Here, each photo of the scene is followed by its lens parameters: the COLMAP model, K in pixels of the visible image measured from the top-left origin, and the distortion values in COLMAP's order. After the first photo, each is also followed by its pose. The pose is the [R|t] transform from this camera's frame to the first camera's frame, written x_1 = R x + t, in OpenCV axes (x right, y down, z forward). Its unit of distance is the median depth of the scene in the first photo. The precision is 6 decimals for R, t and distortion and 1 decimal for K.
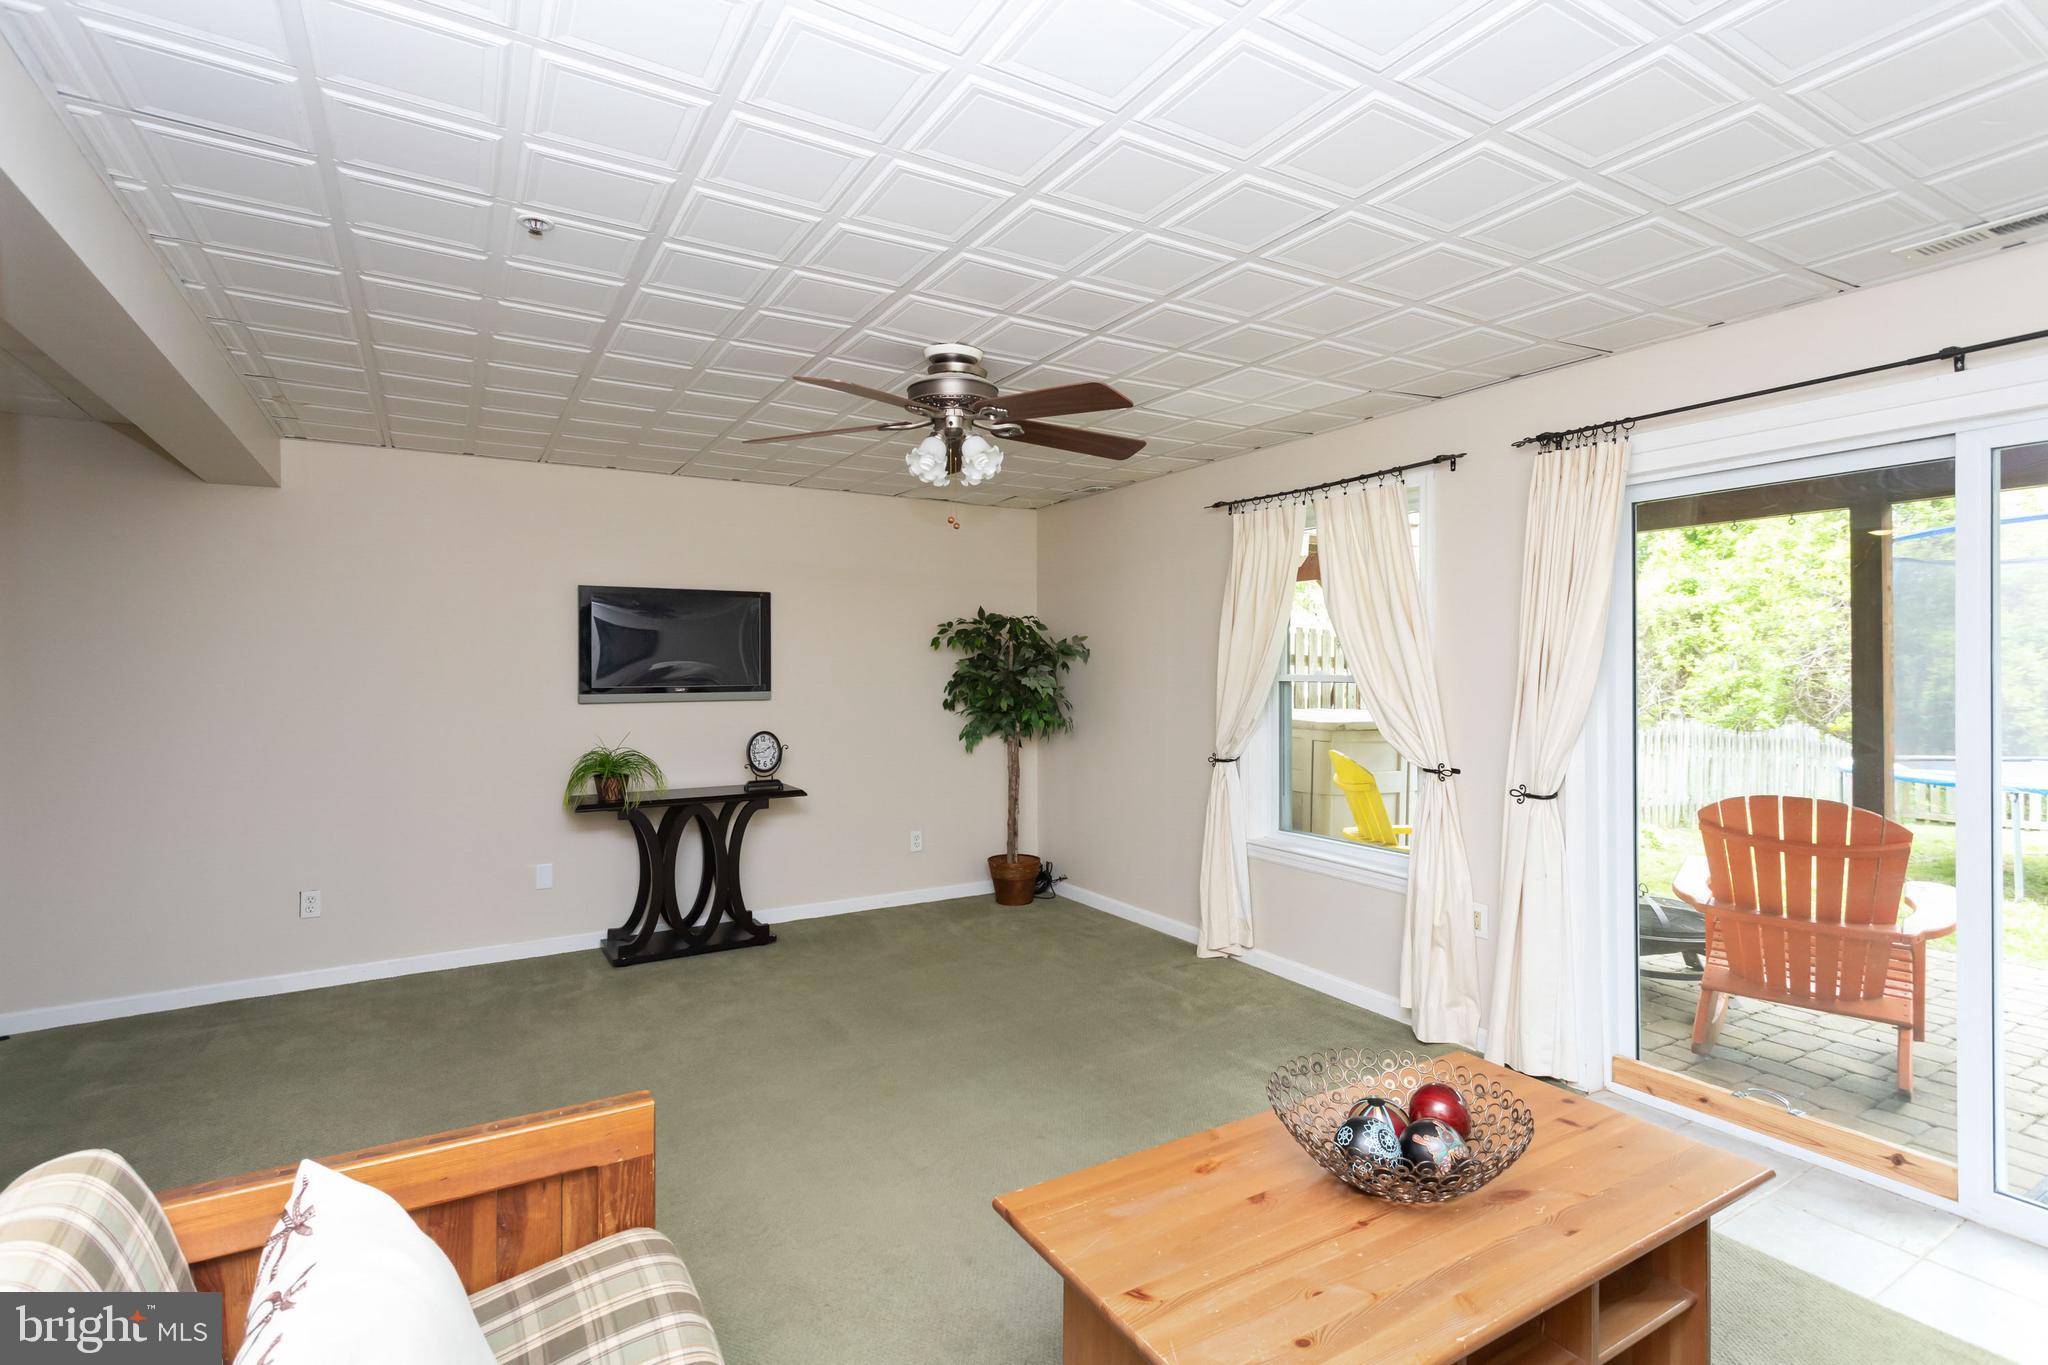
lens RADIAL K [[970.0, 0, 1021.3], [0, 970.0, 671.7], [0, 0, 1]] dist [-0.004753, 0.009999]
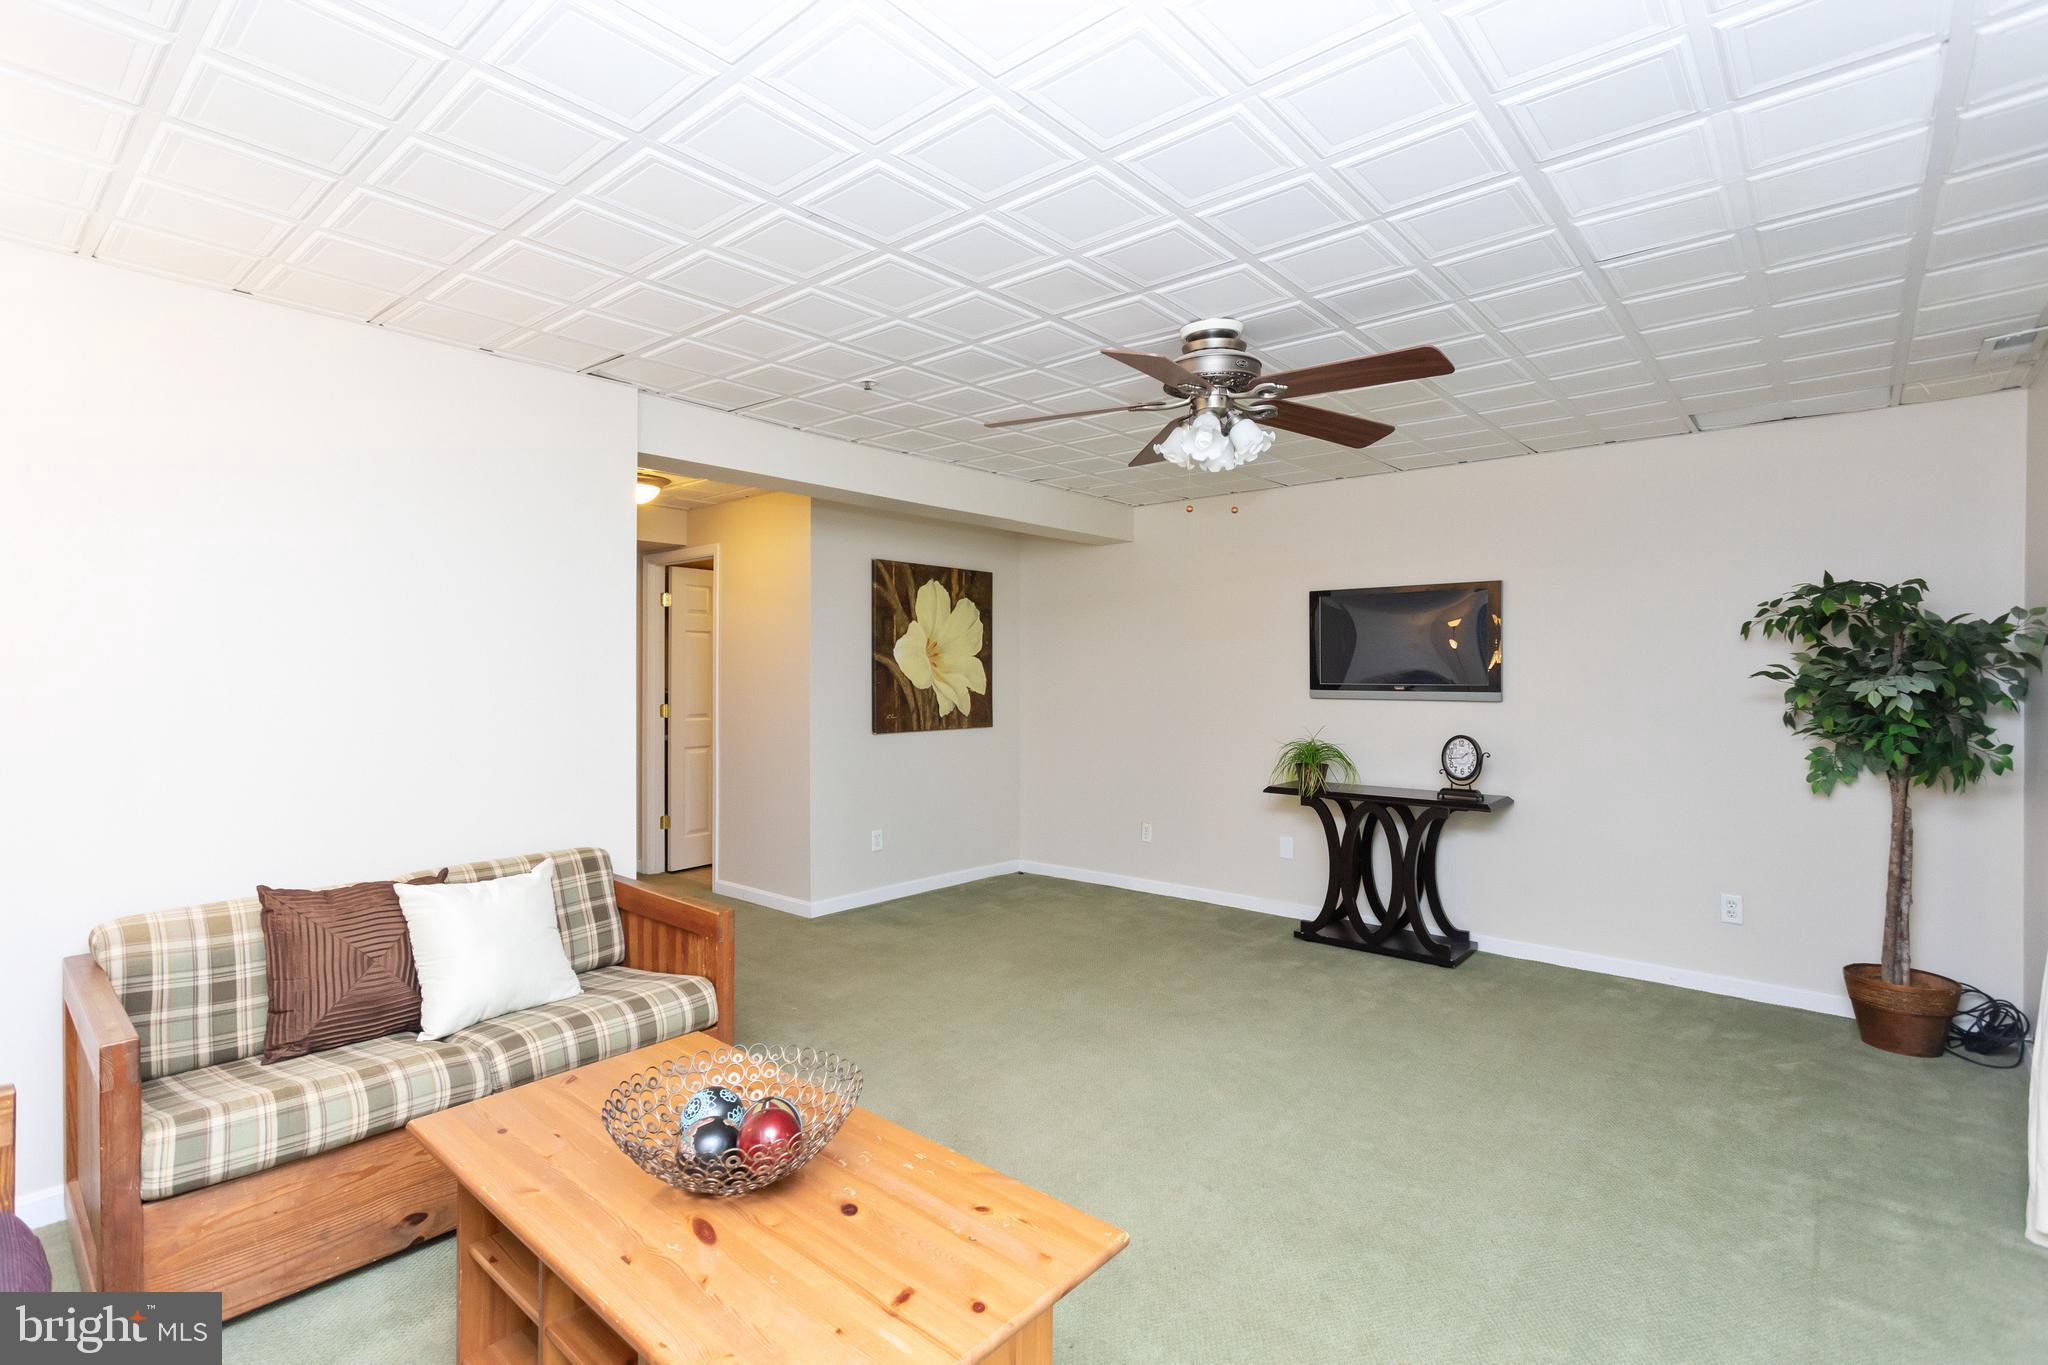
lens RADIAL K [[970.0, 0, 1021.3], [0, 970.0, 671.7], [0, 0, 1]] dist [-0.004753, 0.009999]
pose [[0.307033, 0.001305, -0.951698, 0.480654], [-0.006623, 0.999978, -0.000766, 0.005301], [0.951676, 0.006539, 0.307035, 0.330425]]
